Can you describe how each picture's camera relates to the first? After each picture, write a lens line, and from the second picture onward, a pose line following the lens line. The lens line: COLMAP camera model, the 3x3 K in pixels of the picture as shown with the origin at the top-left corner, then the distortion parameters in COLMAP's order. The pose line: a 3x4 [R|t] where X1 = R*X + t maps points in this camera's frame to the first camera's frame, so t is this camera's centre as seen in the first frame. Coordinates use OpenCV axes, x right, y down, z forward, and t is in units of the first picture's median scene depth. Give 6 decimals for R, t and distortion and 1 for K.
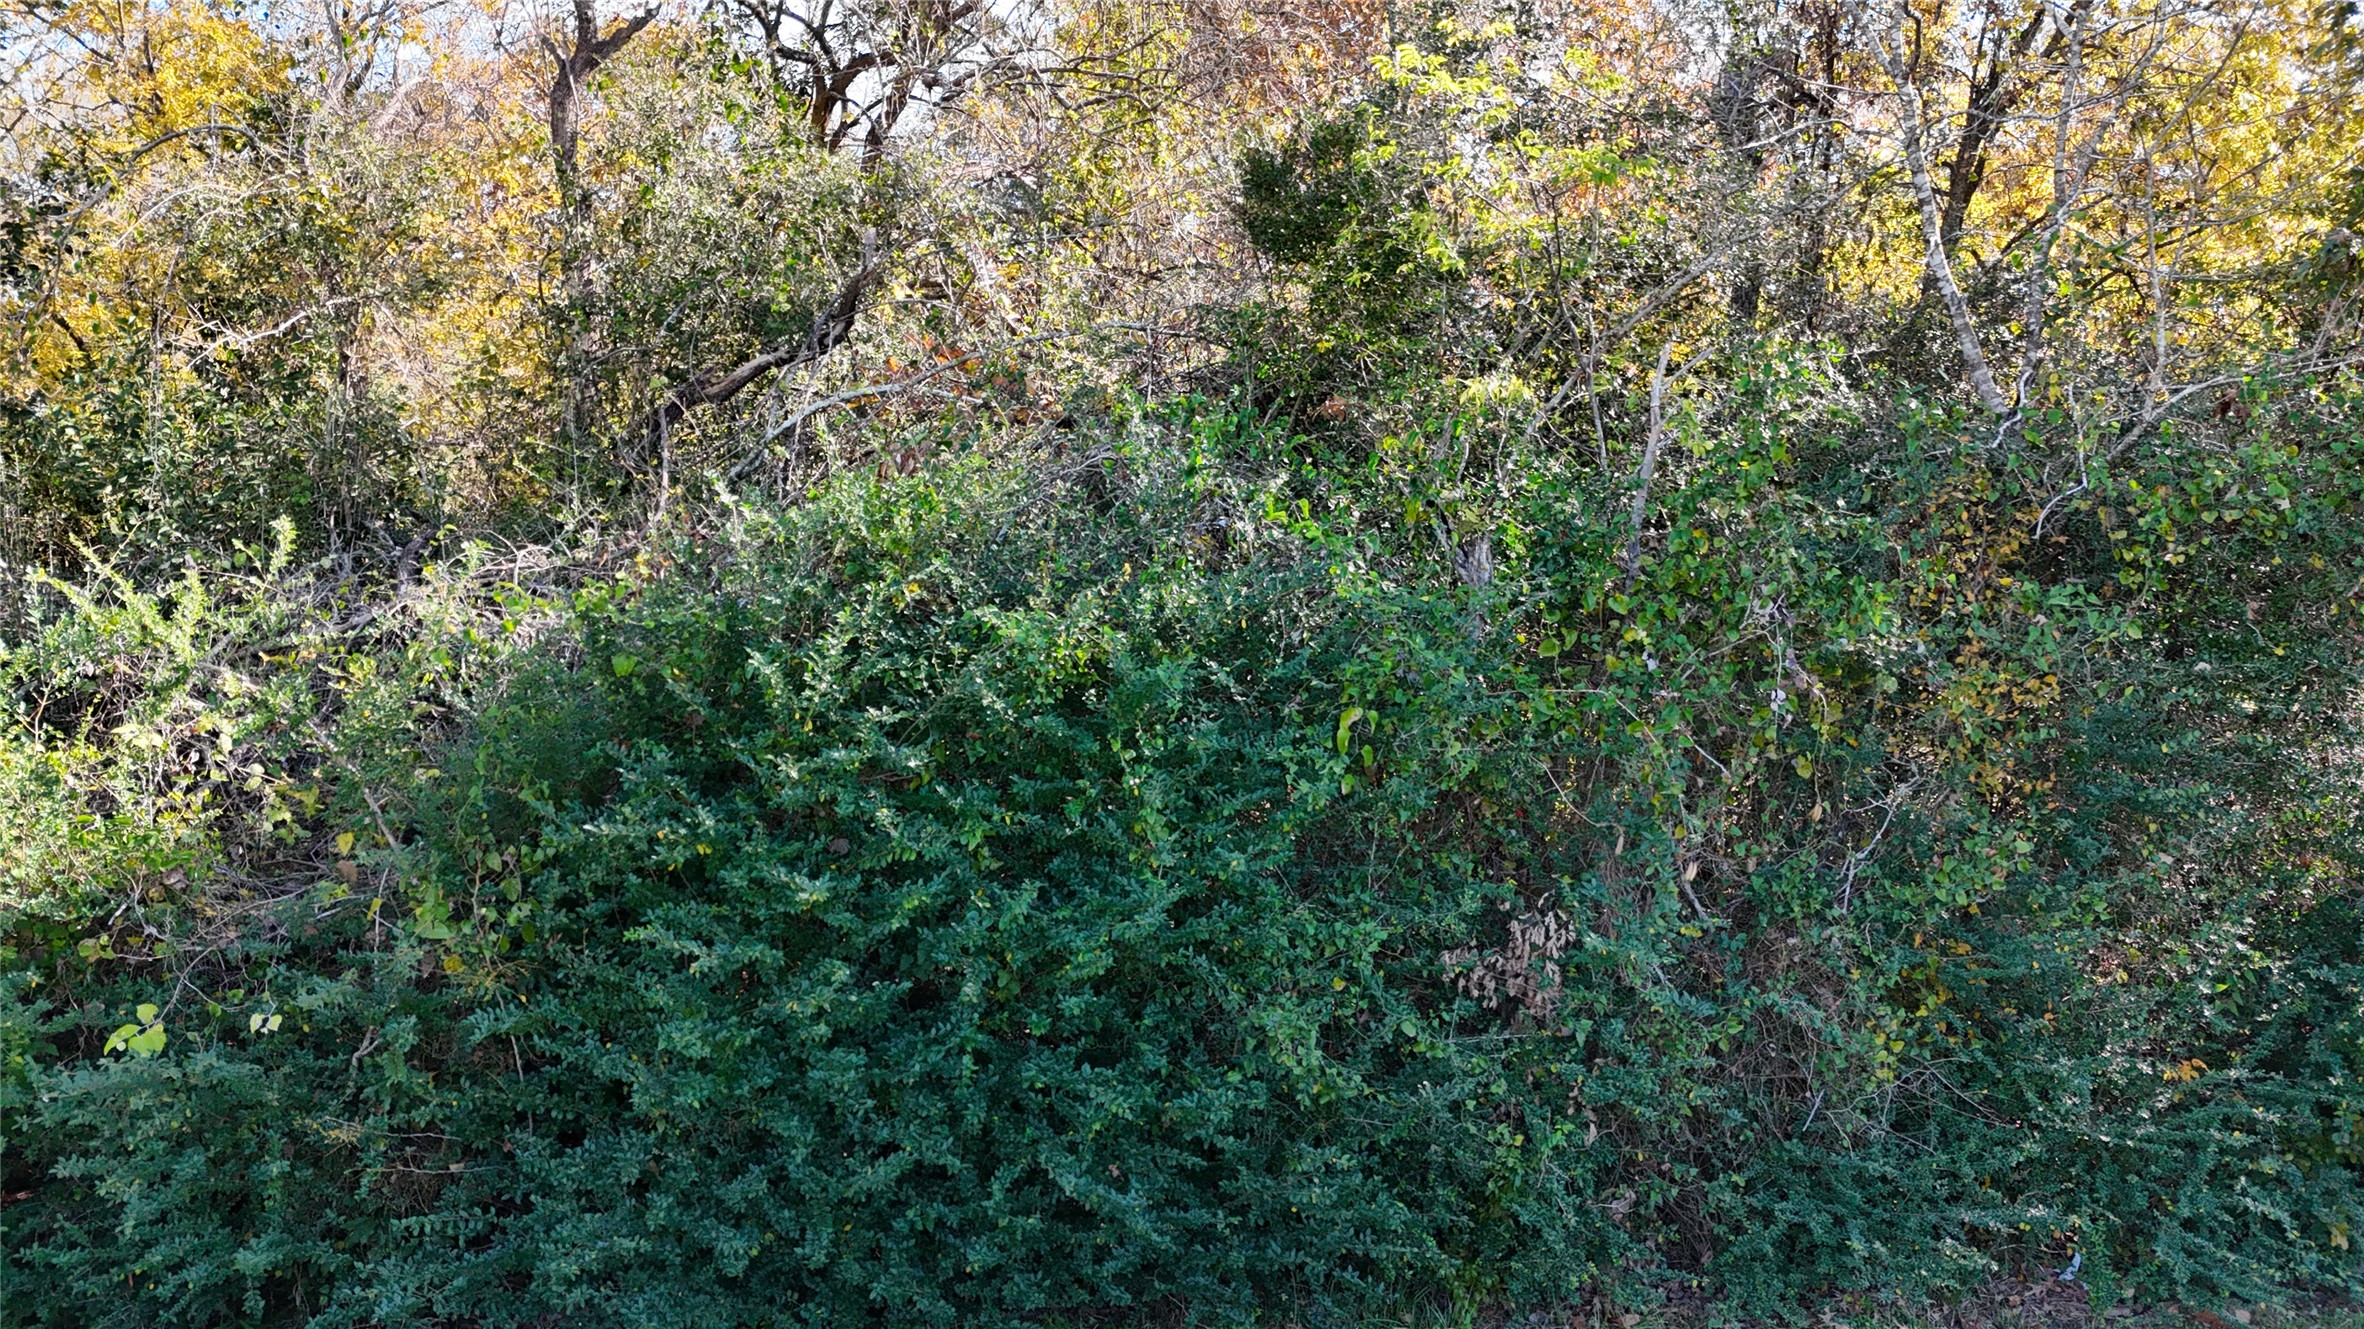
lens RADIAL K [[1729.8, 0, 1176.7], [0, 1729.8, 656.7], [0, 0, 1]] dist [0.066437, -0.060196]
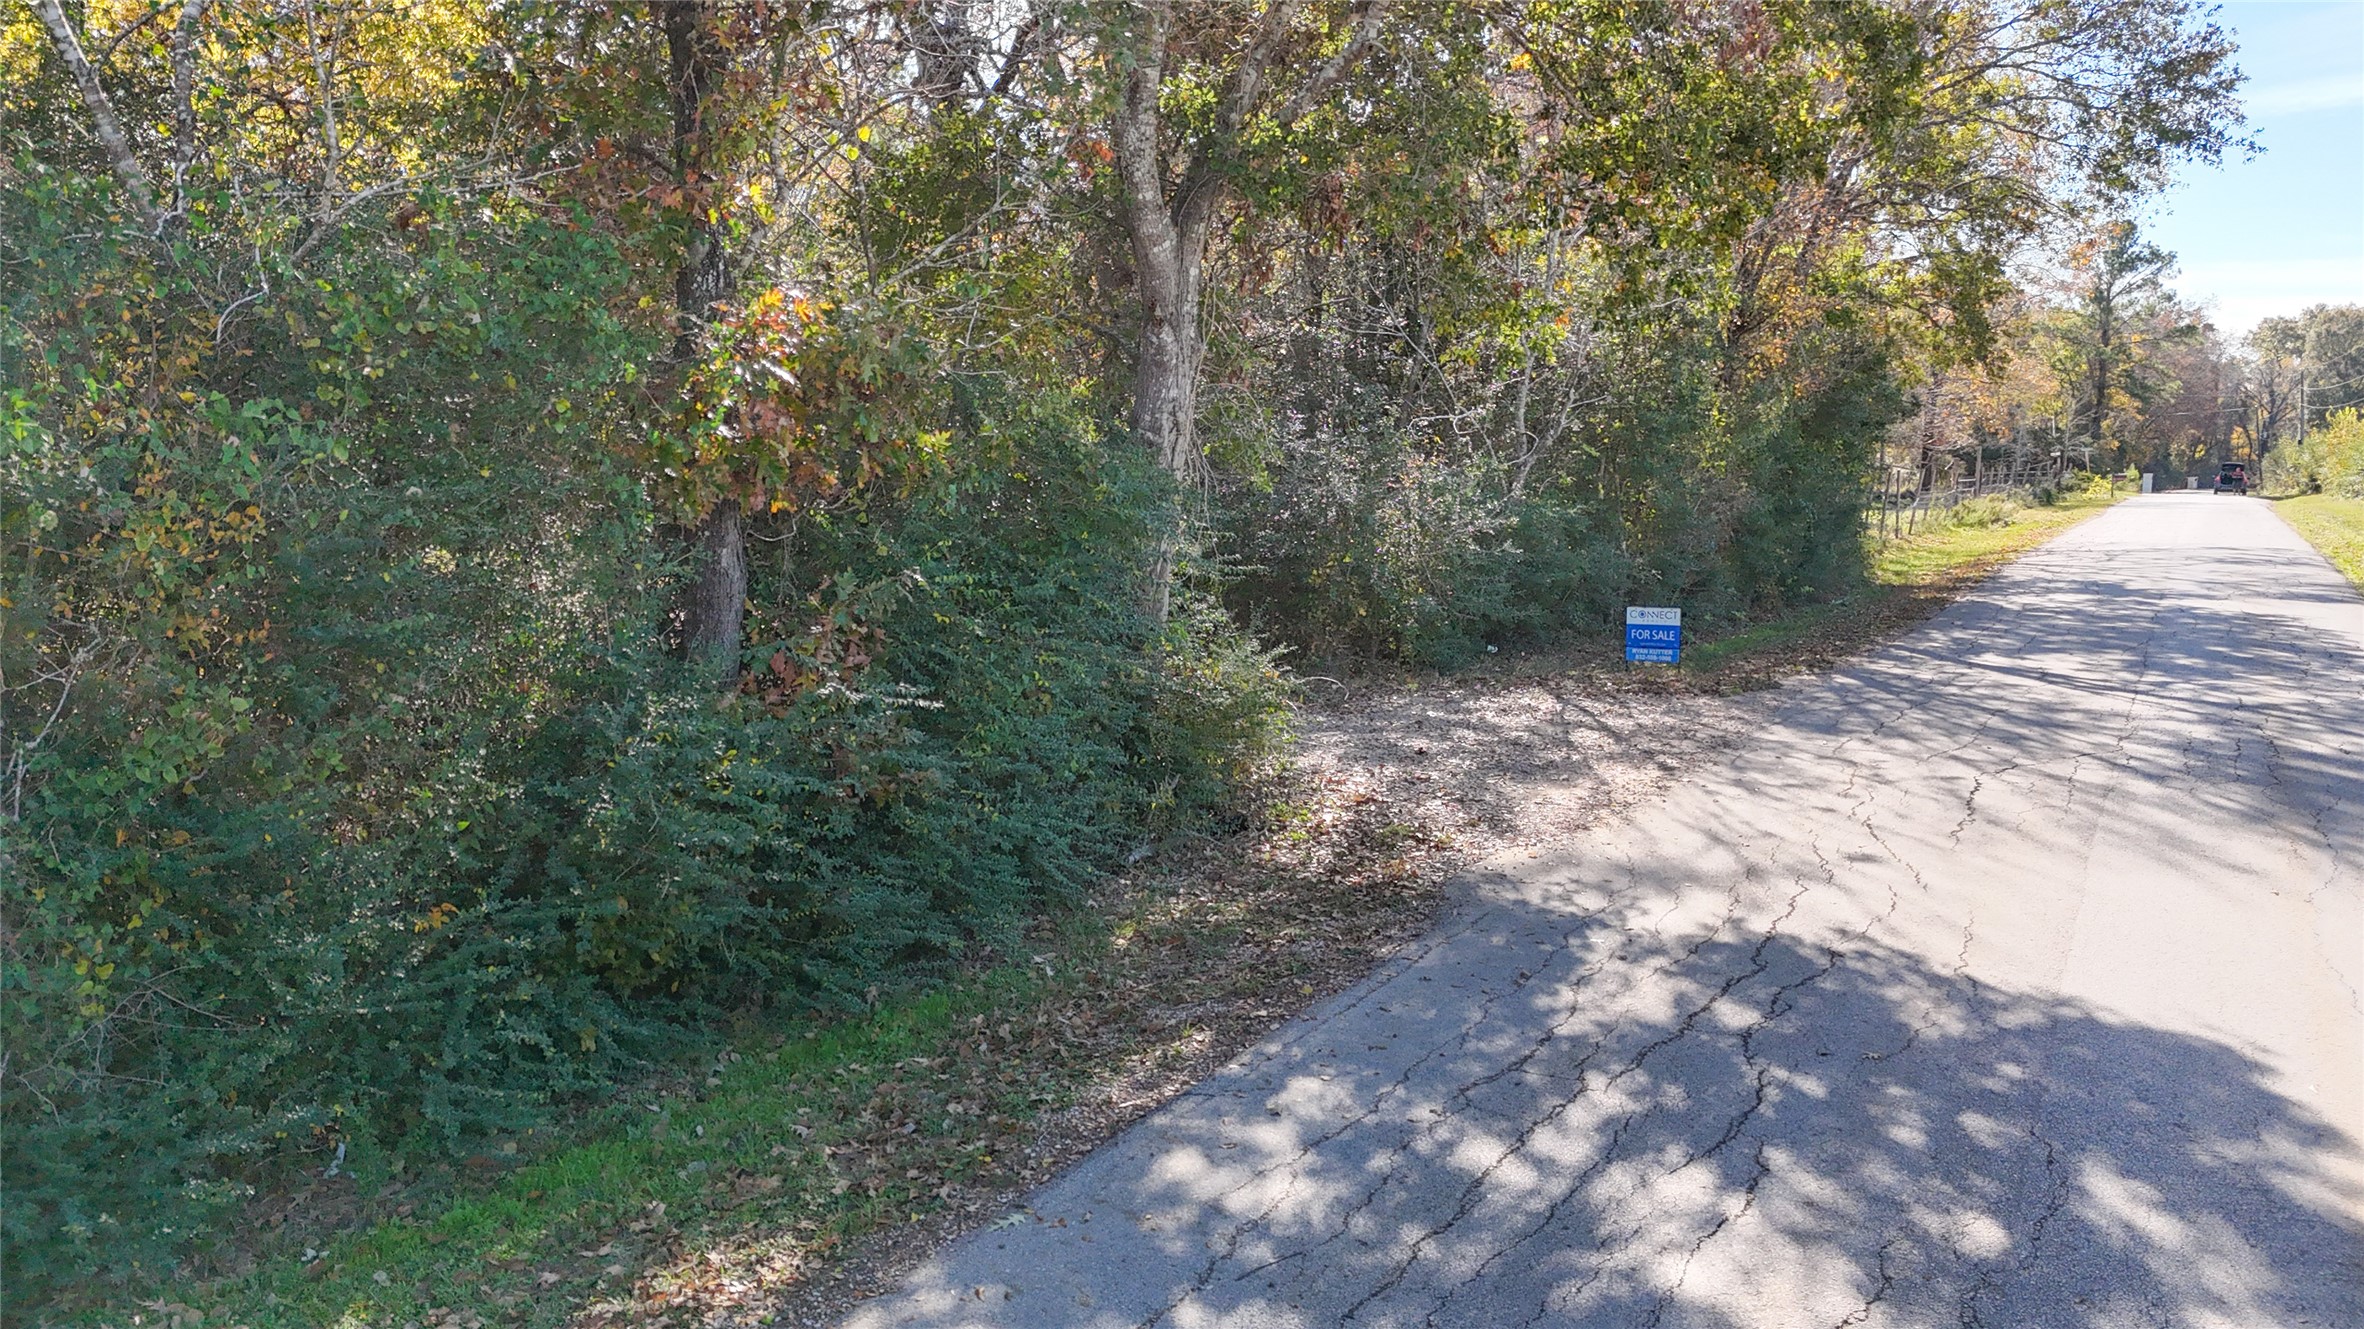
lens RADIAL K [[1729.8, 0, 1174.5], [0, 1729.8, 664.0], [0, 0, 1]] dist [0.066437, -0.060196]
pose [[0.578222, -0.107485, 0.808768, 0.055477], [0.051134, 0.994110, 0.095559, 0.029391], [-0.814276, -0.013899, 0.580312, 0.129706]]
